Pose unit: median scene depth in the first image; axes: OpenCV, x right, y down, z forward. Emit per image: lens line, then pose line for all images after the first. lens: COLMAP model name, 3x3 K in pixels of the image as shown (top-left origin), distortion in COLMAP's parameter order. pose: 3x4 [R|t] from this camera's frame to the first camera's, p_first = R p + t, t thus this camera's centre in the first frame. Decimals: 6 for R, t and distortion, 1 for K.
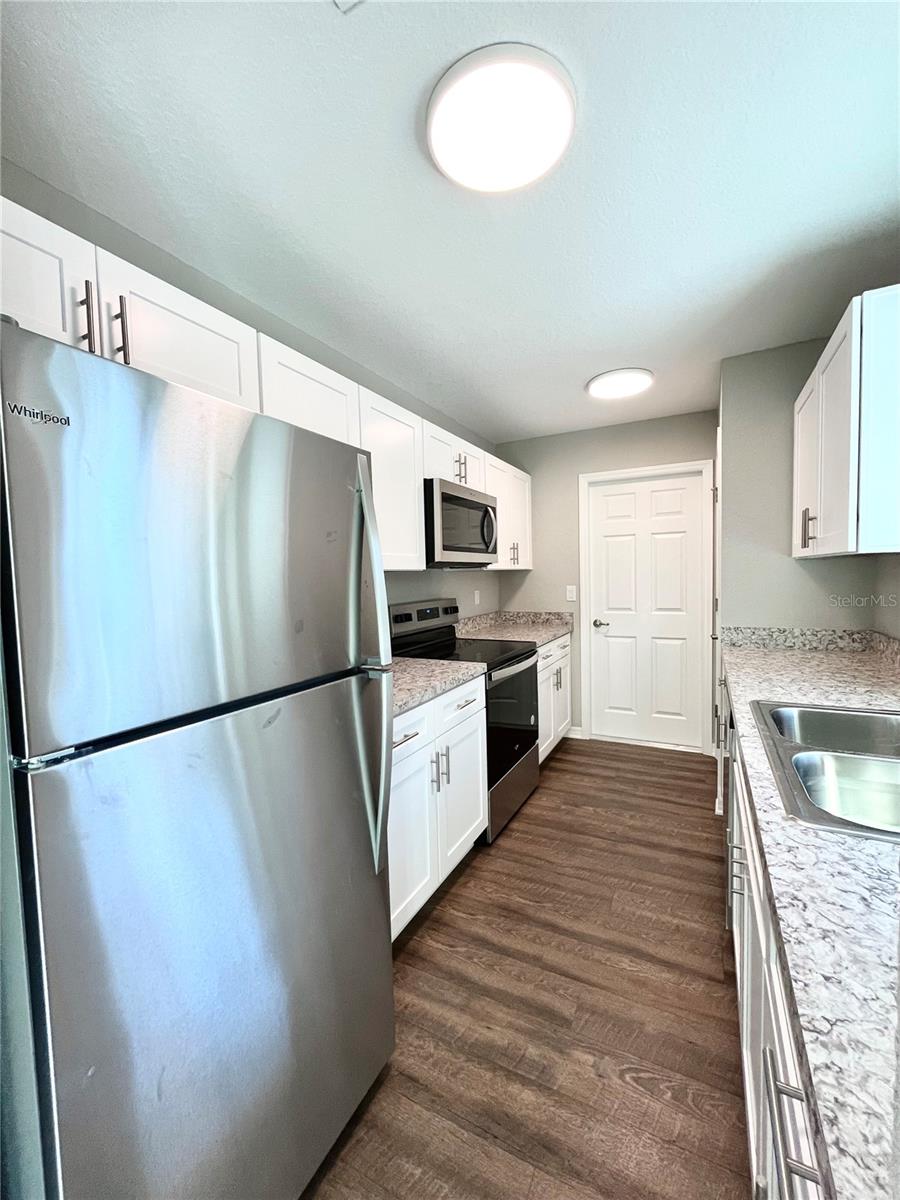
lens RADIAL K [[484.3, 0, 448.4], [0, 484.3, 597.5], [0, 0, 1]] dist [-0.002072, -0.000332]
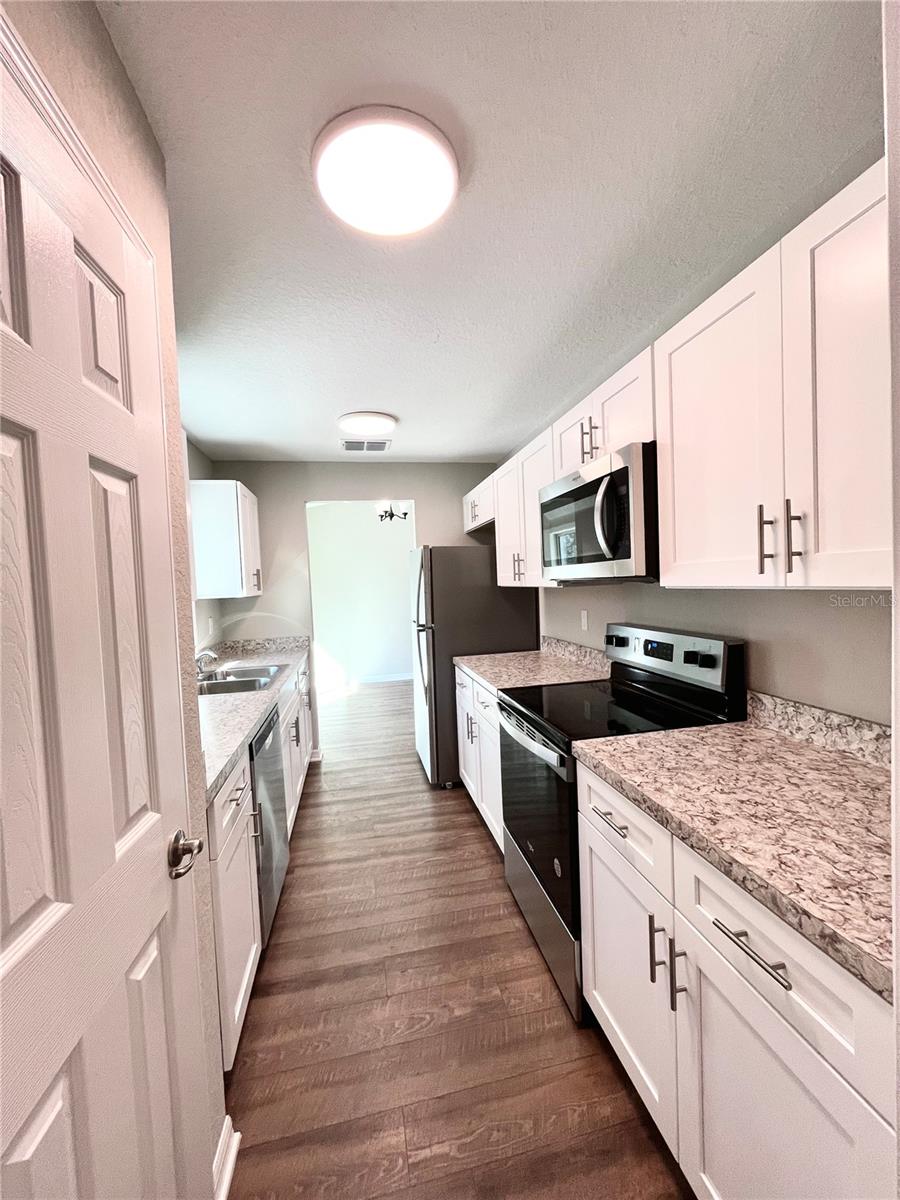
lens RADIAL K [[484.3, 0, 452.5], [0, 484.3, 602.7], [0, 0, 1]] dist [-0.002072, -0.000332]
pose [[-0.771583, 0.089299, -0.629829, 0.708722], [0.033922, 0.994465, 0.099441, -0.126613], [0.635223, 0.055362, -0.770342, 1.617486]]
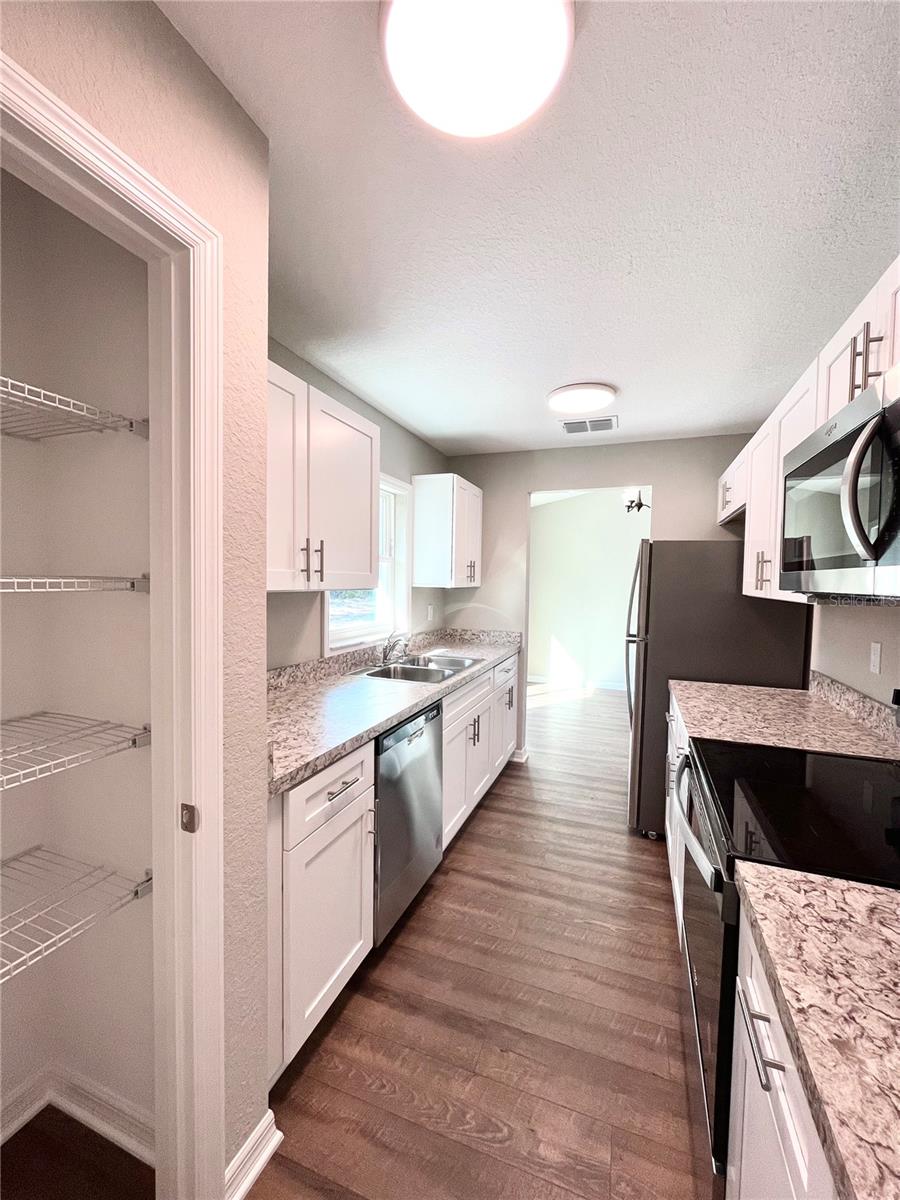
lens RADIAL K [[484.3, 0, 448.6], [0, 484.3, 601.0], [0, 0, 1]] dist [-0.002072, -0.000332]
pose [[-0.992585, 0.018566, -0.120129, 0.485164], [0.007045, 0.995392, 0.095627, -0.121864], [0.121351, 0.094071, -0.988142, 1.574815]]
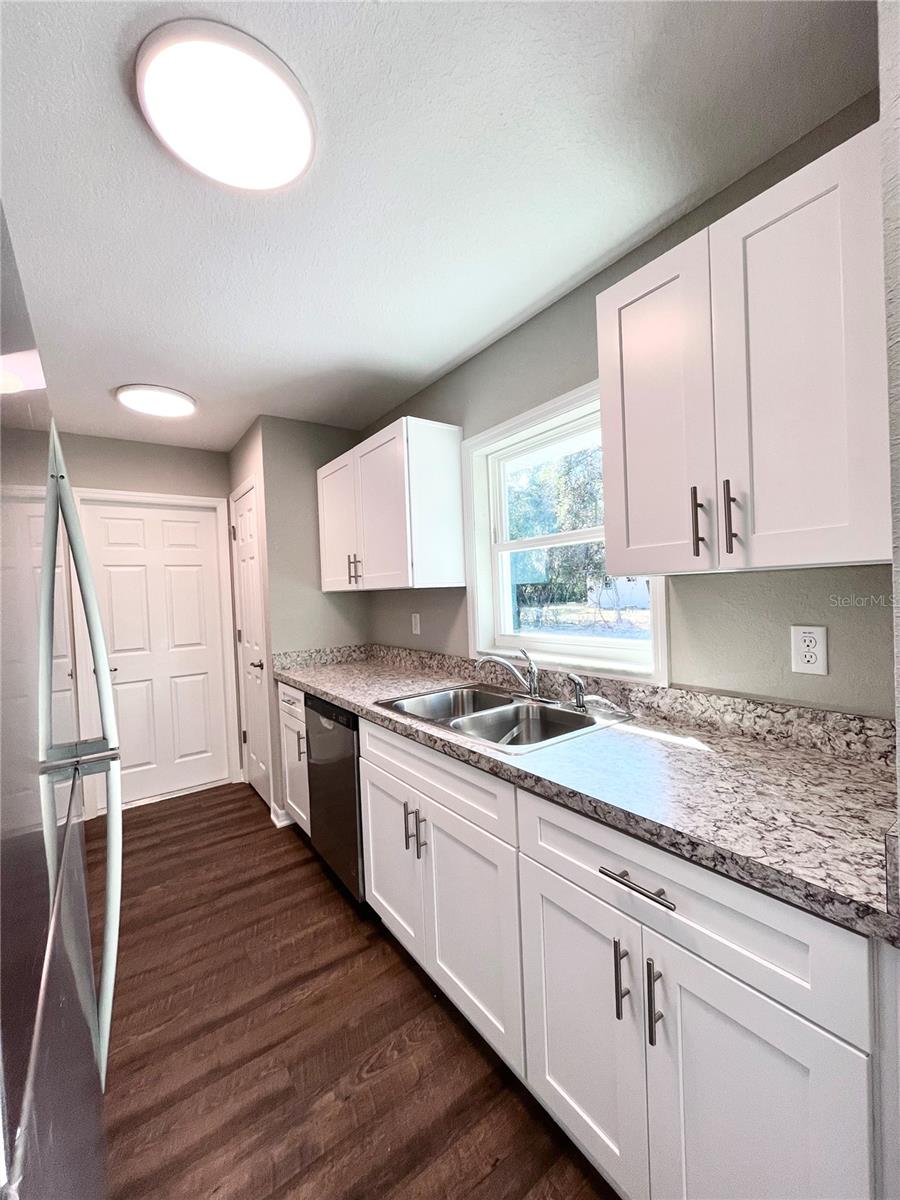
lens RADIAL K [[484.3, 0, 456.1], [0, 484.3, 597.1], [0, 0, 1]] dist [-0.002072, -0.000332]
pose [[0.440480, -0.002940, 0.897758, -0.262649], [0.070609, 0.997010, -0.031378, -0.003823], [-0.894982, 0.077211, 0.439370, 0.145258]]
